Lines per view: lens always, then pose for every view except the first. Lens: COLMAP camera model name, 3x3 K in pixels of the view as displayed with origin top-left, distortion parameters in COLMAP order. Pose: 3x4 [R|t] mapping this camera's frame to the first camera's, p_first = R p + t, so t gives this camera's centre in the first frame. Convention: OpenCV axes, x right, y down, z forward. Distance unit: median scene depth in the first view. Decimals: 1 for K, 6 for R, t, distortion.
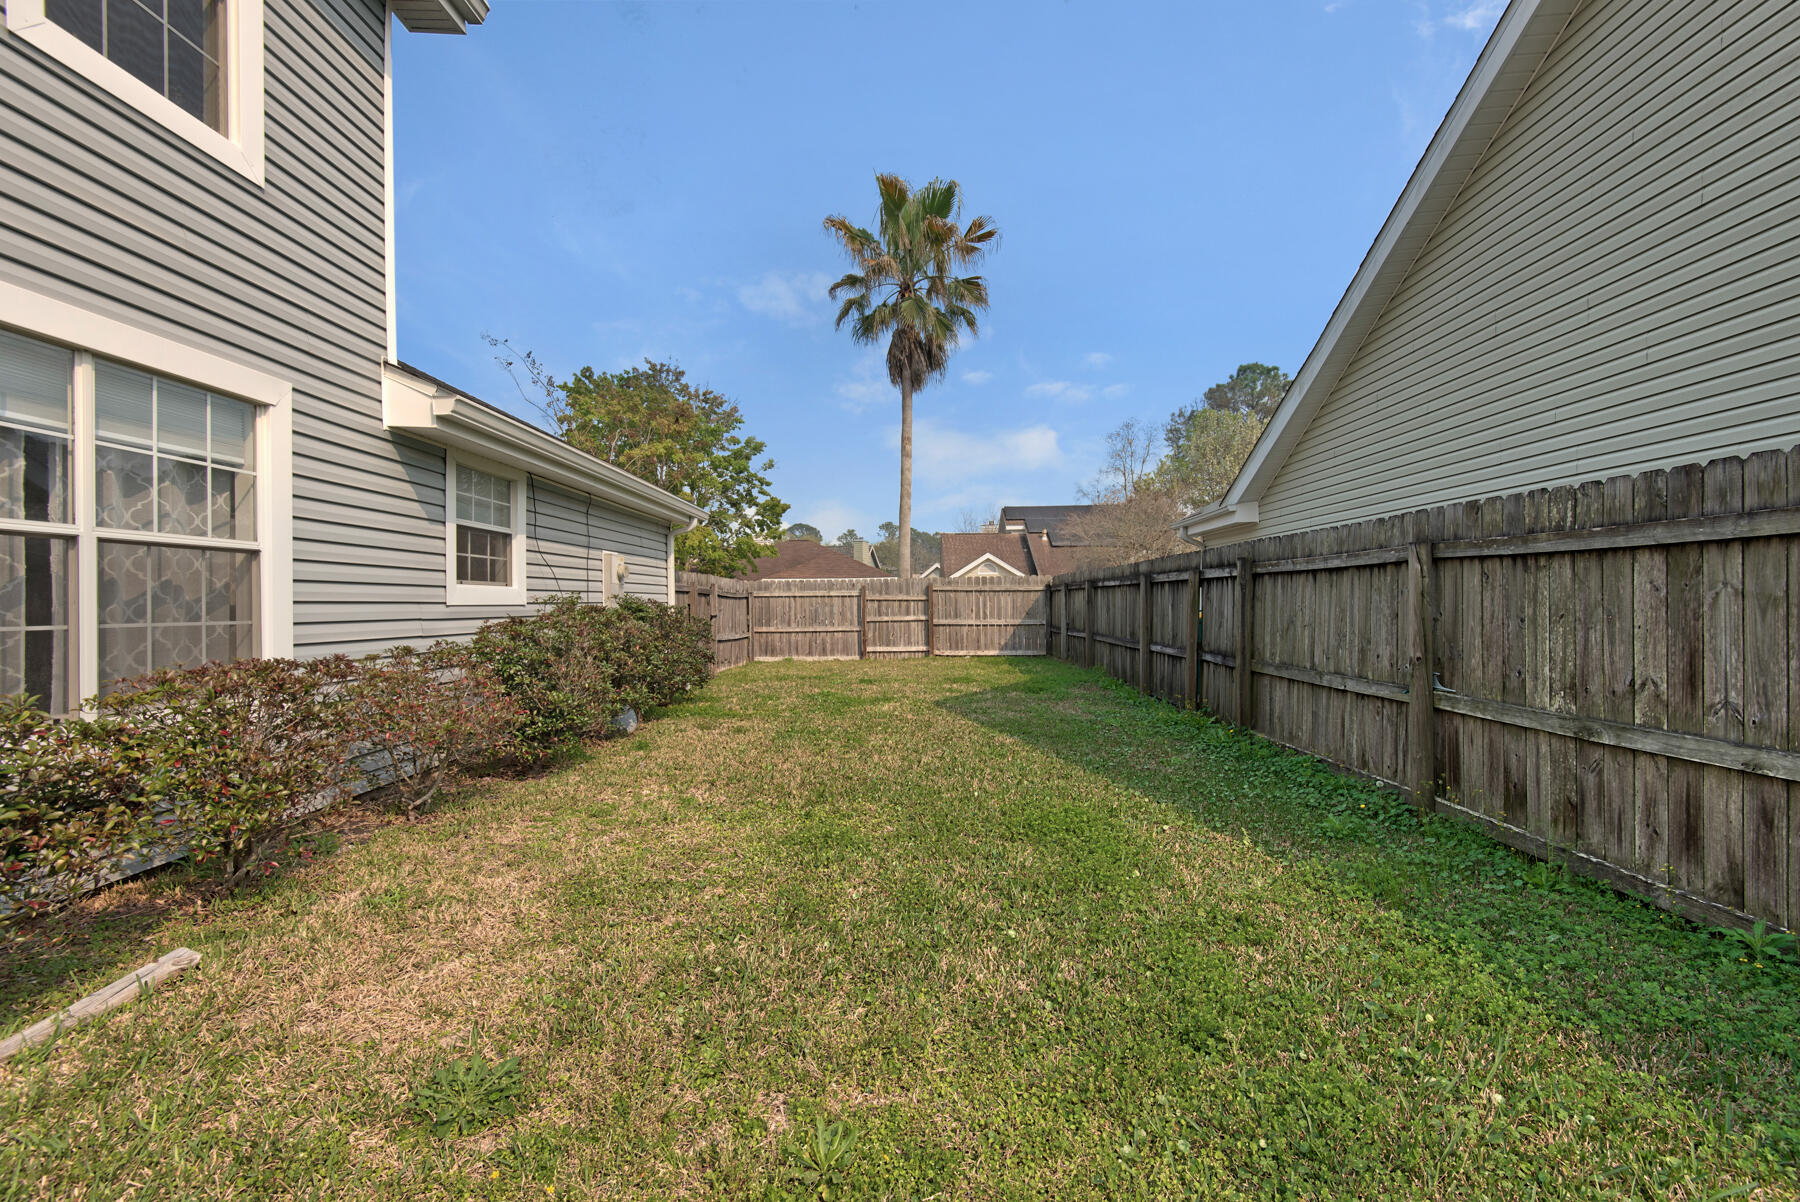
lens RADIAL K [[813.2, 0, 900.0], [0, 813.2, 601.0], [0, 0, 1]] dist [0.041525, -0.023301]
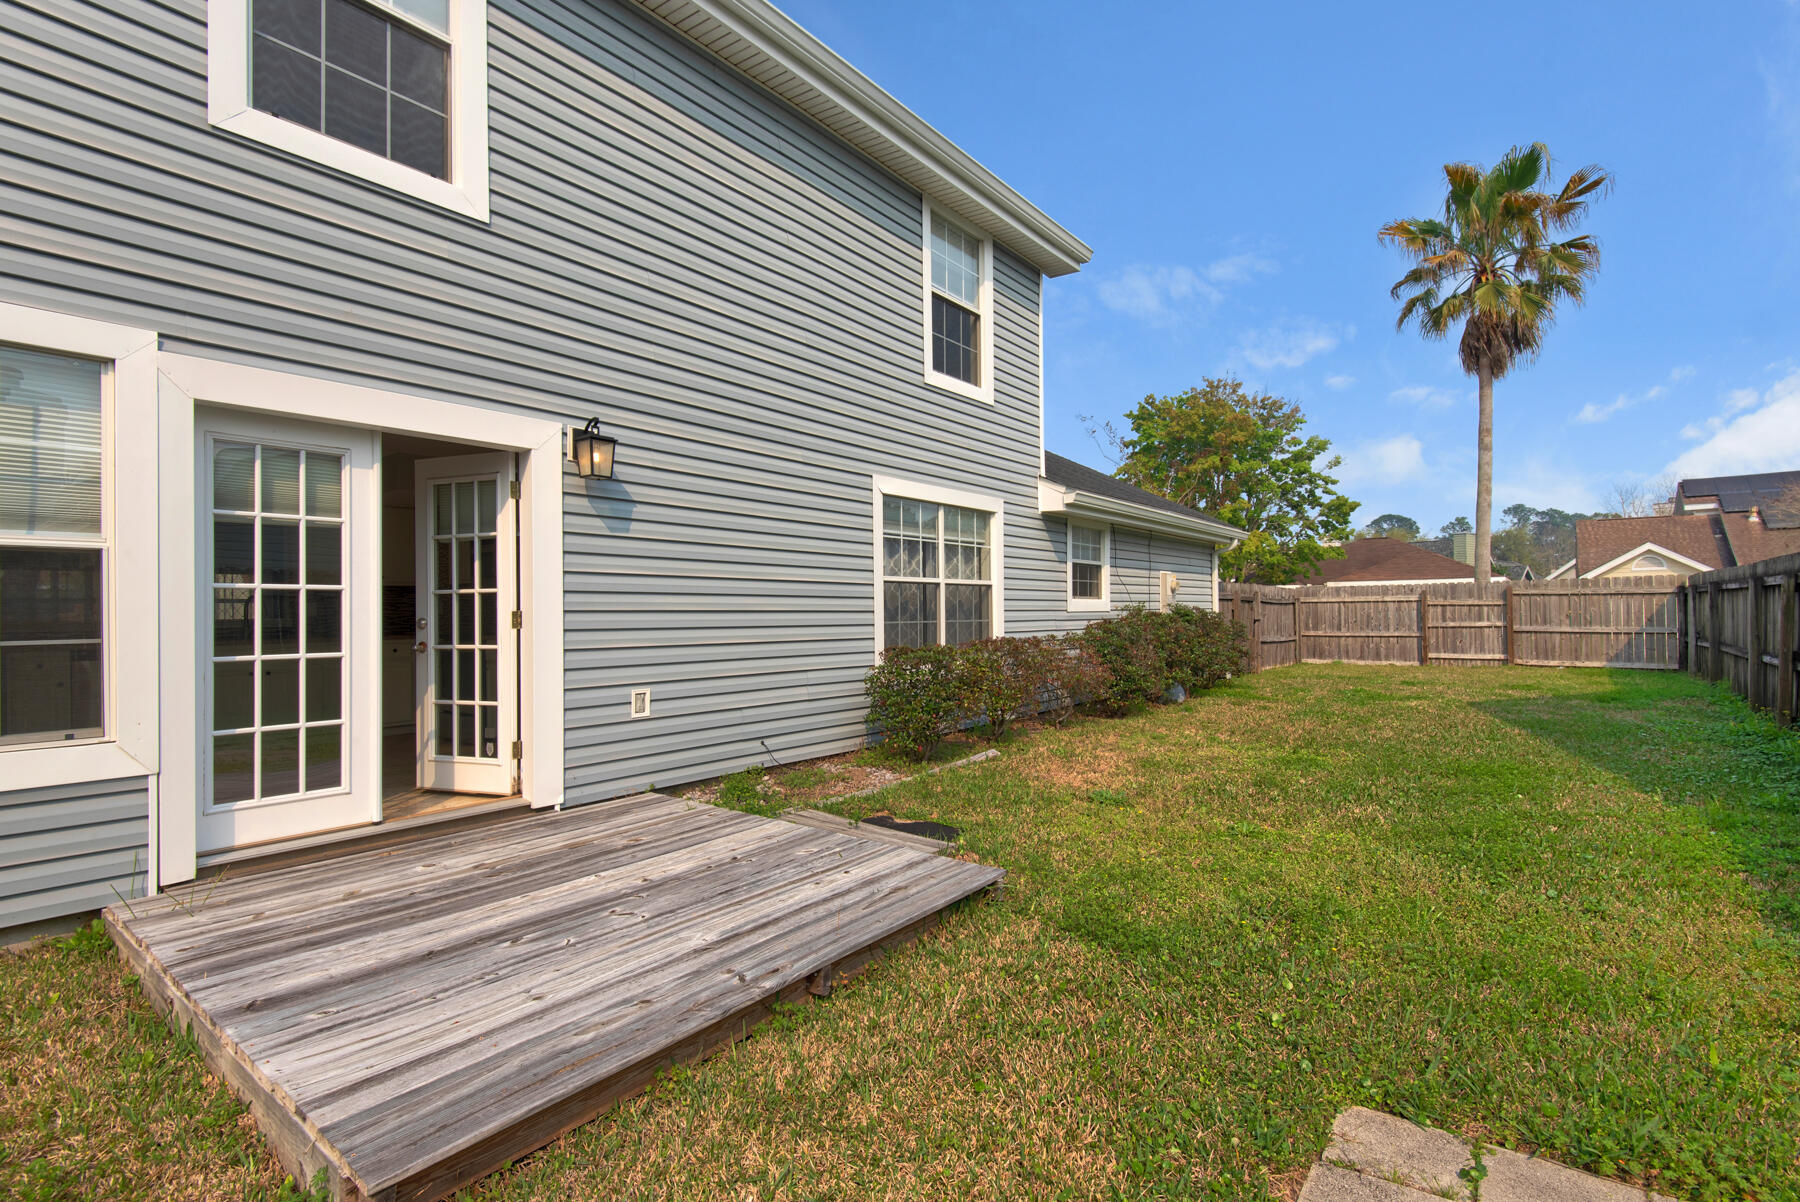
lens RADIAL K [[832.7, 0, 888.2], [0, 832.7, 607.8], [0, 0, 1]] dist [0.003669, -0.000022]
pose [[0.784135, -0.001583, -0.620588, 0.140931], [0.003966, 0.999989, 0.002461, -0.005592], [0.620577, -0.004391, 0.784133, -0.367117]]
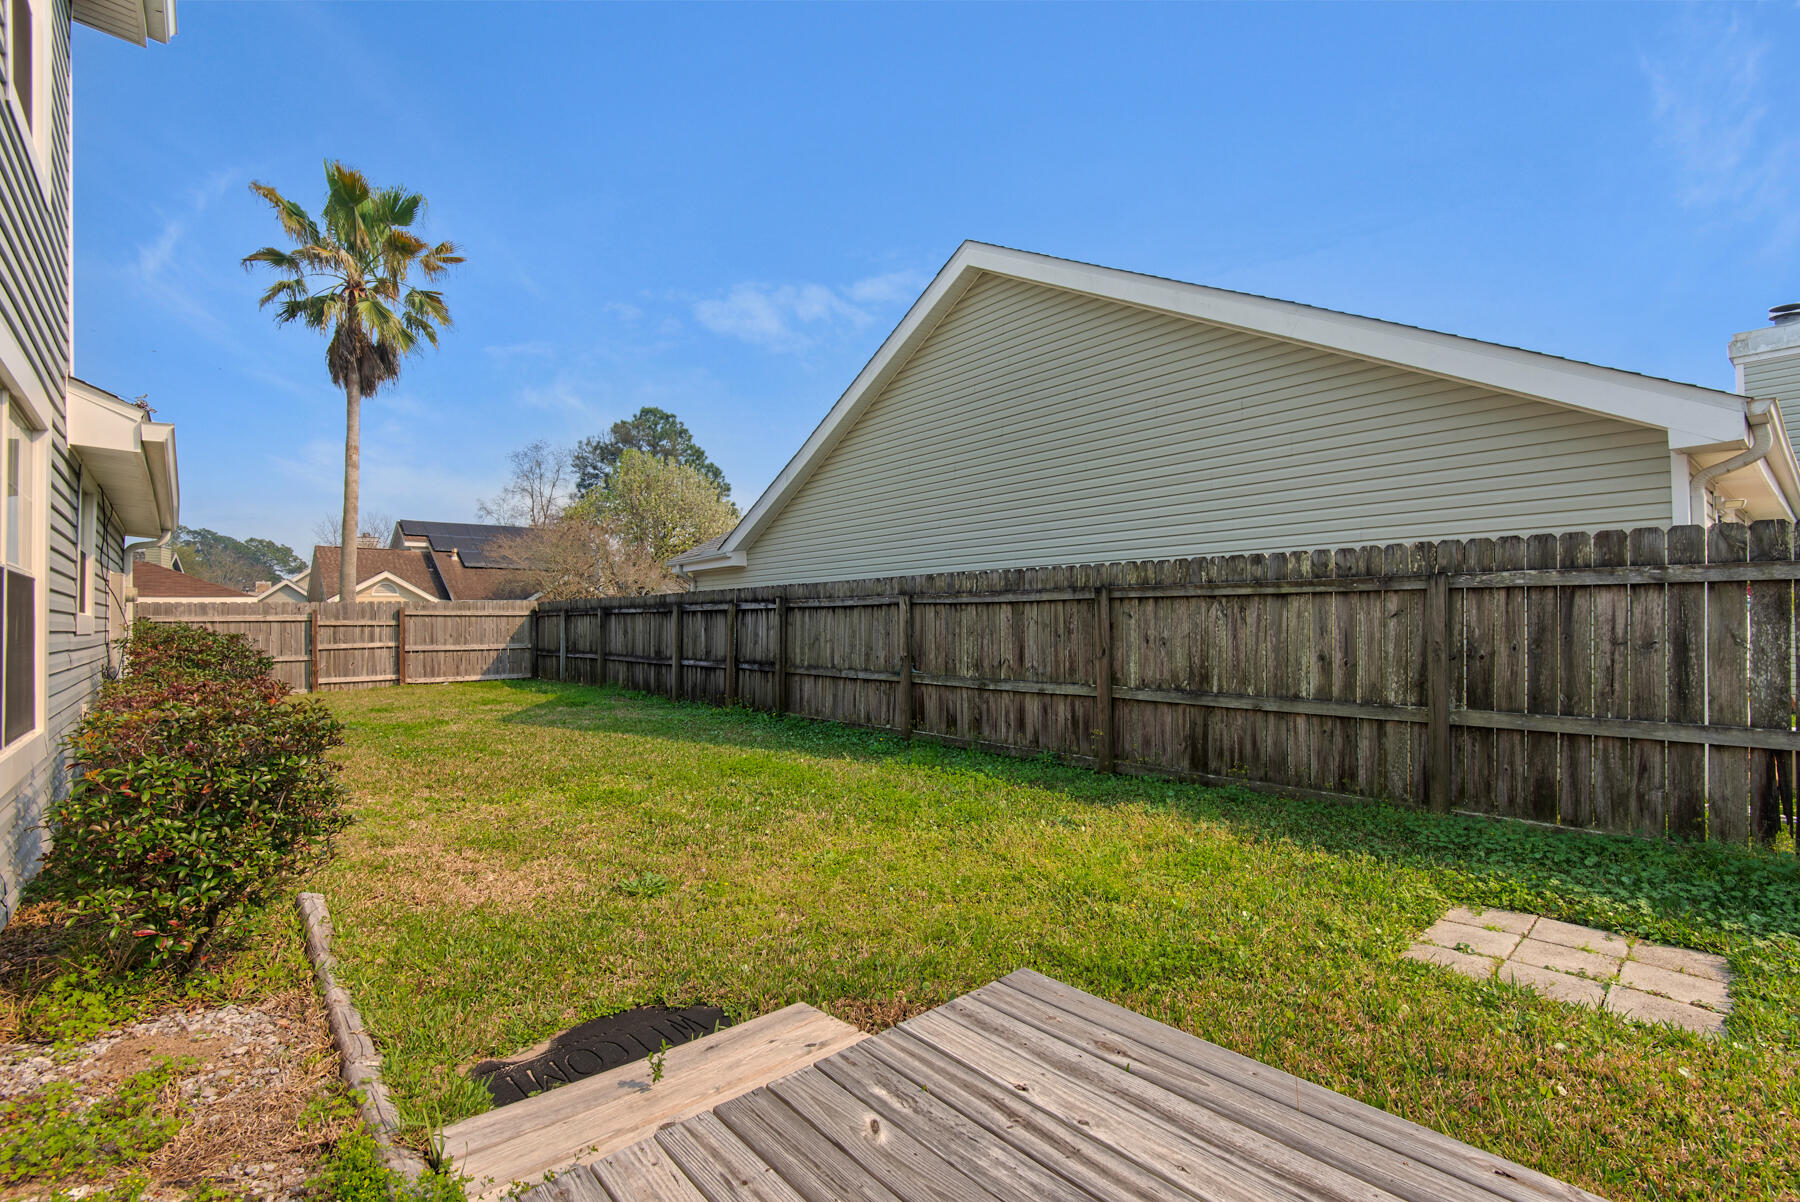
lens RADIAL K [[815.2, 0, 901.0], [0, 815.2, 619.2], [0, 0, 1]] dist [0.035269, -0.022414]
pose [[0.743607, -0.000930, 0.668616, -0.331357], [0.004632, 0.999982, -0.003760, -0.004212], [-0.668600, 0.005893, 0.743598, -0.198794]]
